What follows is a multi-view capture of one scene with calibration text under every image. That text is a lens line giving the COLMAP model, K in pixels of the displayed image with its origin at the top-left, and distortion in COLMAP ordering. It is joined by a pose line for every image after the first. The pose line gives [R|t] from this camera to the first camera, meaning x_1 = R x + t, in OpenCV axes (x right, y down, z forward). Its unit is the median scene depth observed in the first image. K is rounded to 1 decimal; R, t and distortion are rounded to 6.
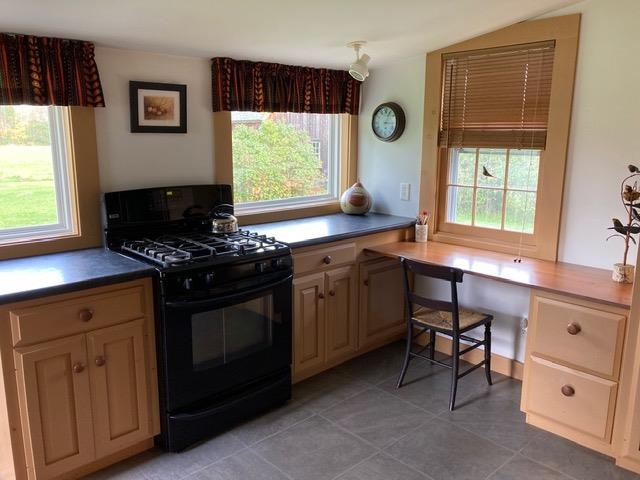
lens RADIAL K [[522.7, 0, 320.0], [0, 522.7, 240.0], [0, 0, 1]] dist [0.075235, -0.111419]
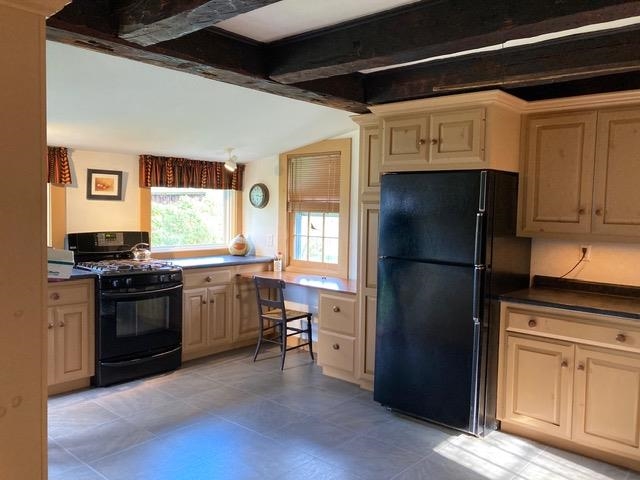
lens RADIAL K [[524.9, 0, 320.0], [0, 524.9, 240.0], [0, 0, 1]] dist [0.099146, -0.252954]
pose [[0.996169, 0.009468, 0.086930, 0.206676], [0.002530, 0.990584, -0.136883, 0.138633], [-0.087407, 0.136578, 0.986766, -0.618819]]
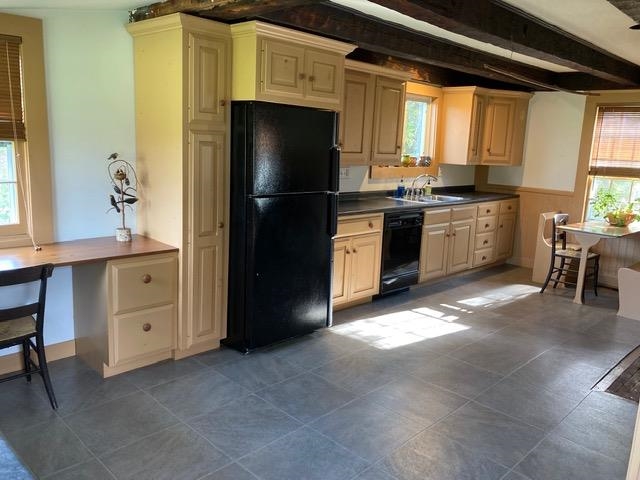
lens RADIAL K [[522.7, 0, 320.0], [0, 522.7, 240.0], [0, 0, 1]] dist [0.075235, -0.111419]
pose [[-0.049589, -0.189911, 0.980548, -0.632350], [0.158046, 0.967894, 0.195453, -0.089036], [-0.986186, 0.164664, -0.017982, 0.450252]]
